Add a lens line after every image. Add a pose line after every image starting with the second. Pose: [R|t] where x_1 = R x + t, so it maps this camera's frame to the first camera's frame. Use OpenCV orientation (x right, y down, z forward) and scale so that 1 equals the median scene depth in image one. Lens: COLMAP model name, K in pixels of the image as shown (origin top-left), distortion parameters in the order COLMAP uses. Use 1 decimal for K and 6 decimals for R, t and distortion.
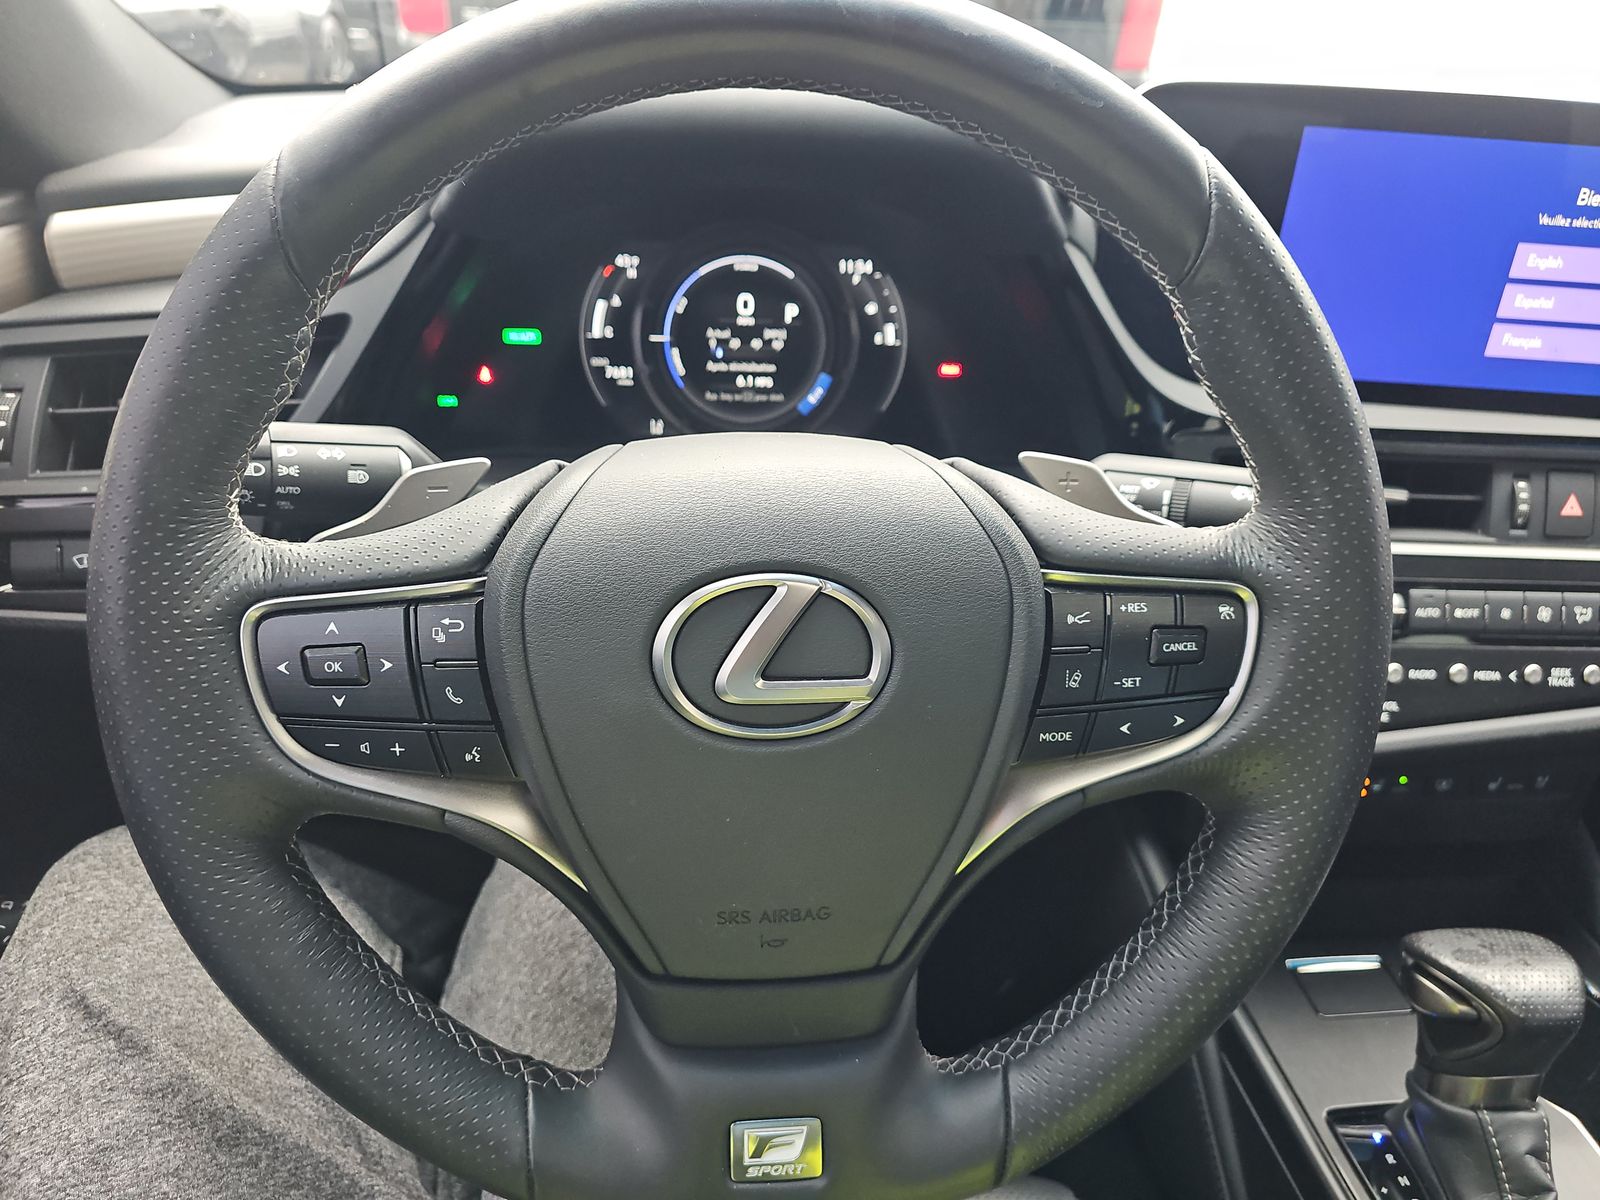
lens RADIAL K [[1085.0, 0, 813.2], [0, 1085.0, 610.1], [0, 0, 1]] dist [0.031058, -0.014061]
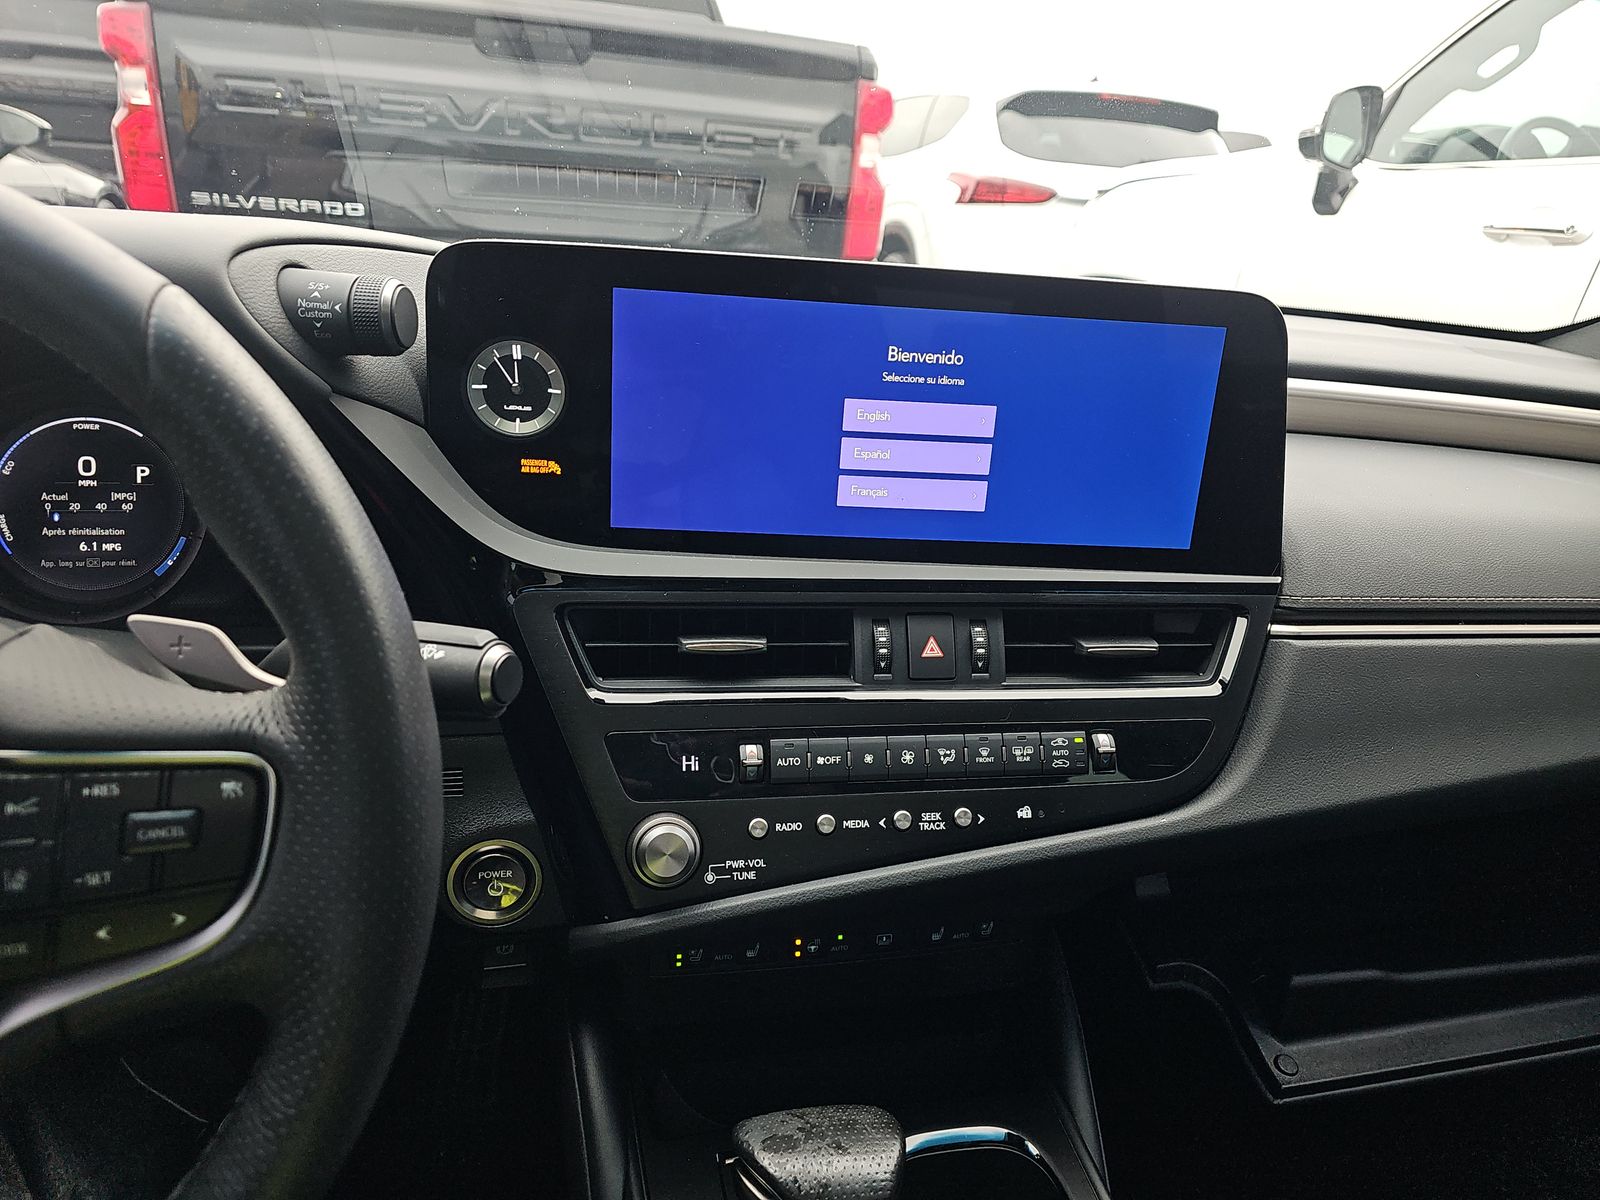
lens RADIAL K [[1085.0, 0, 791.3], [0, 1085.0, 594.9], [0, 0, 1]] dist [0.031058, -0.014061]
pose [[0.989649, -0.032910, 0.139686, 0.399225], [0.054899, 0.986132, -0.156618, 0.006320], [-0.132595, 0.162665, 0.977731, 0.027090]]
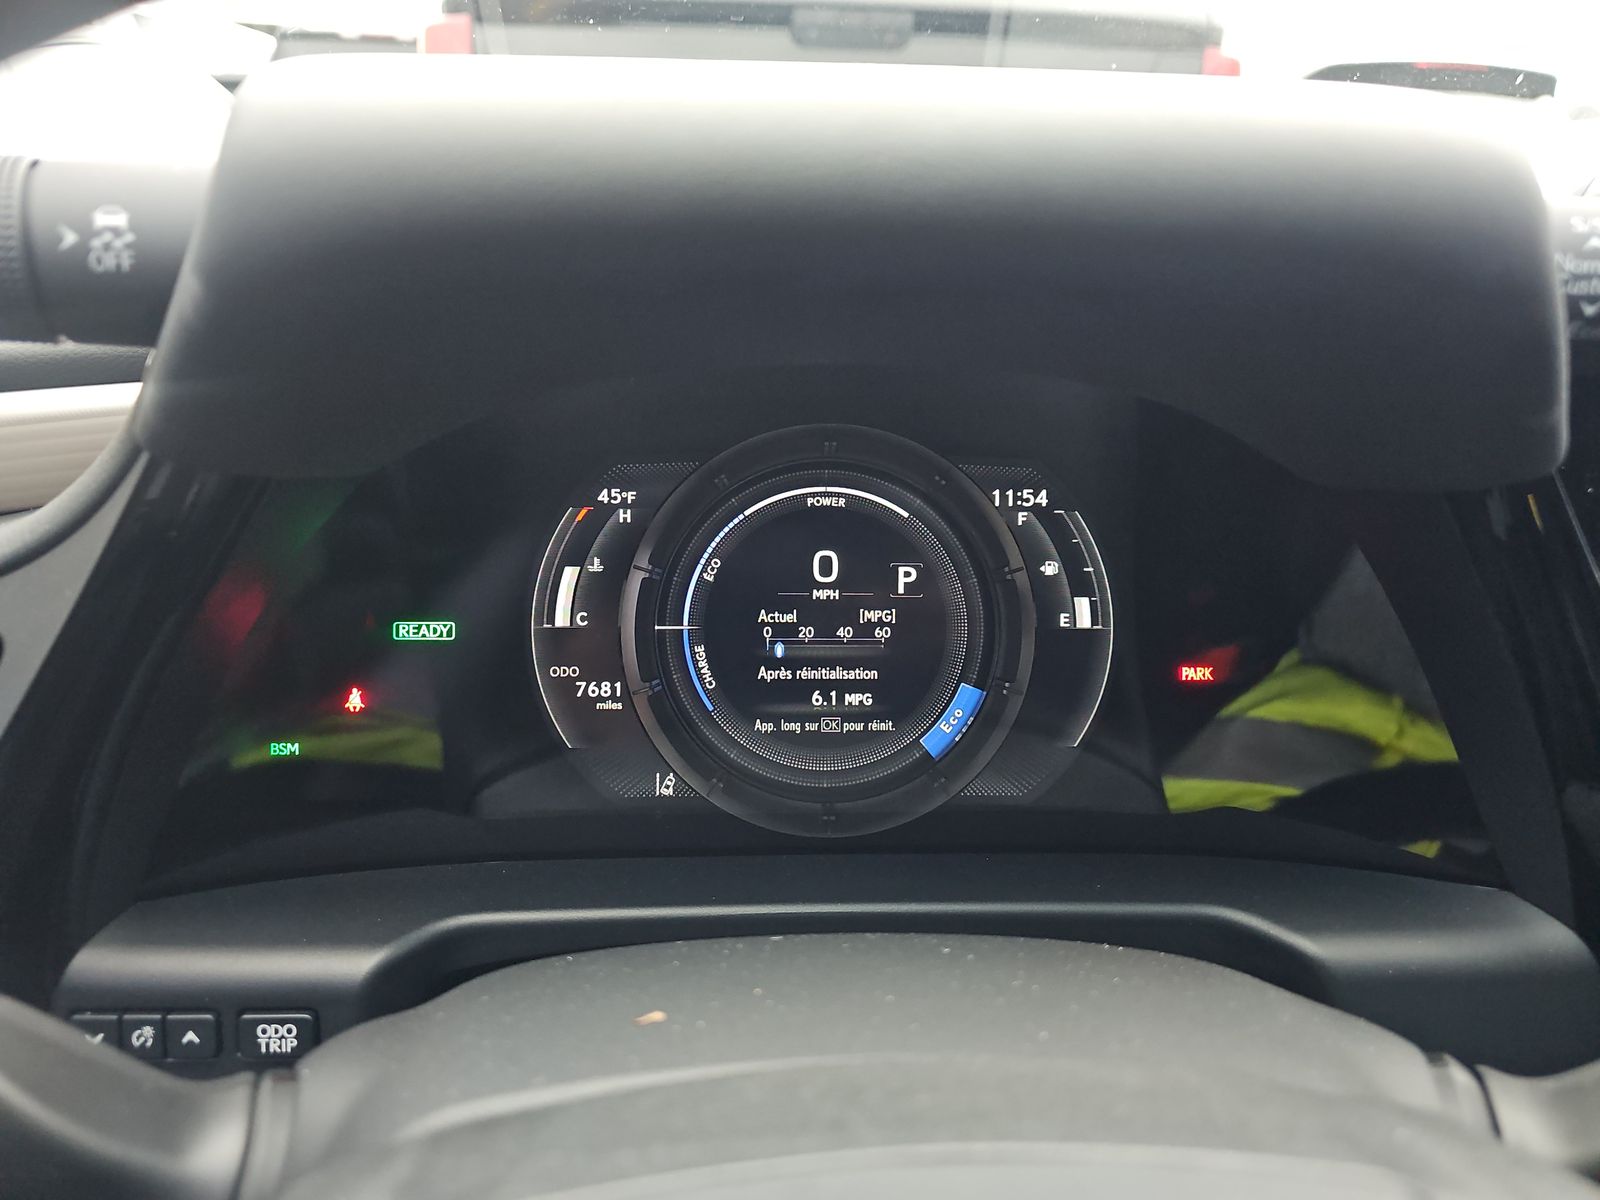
lens RADIAL K [[1085.0, 0, 796.0], [0, 1085.0, 601.1], [0, 0, 1]] dist [0.031058, -0.014061]
pose [[0.999623, -0.012924, -0.024211, -0.064382], [0.008745, 0.986197, -0.165346, -0.171172], [0.026013, 0.165072, 0.985938, 0.451676]]
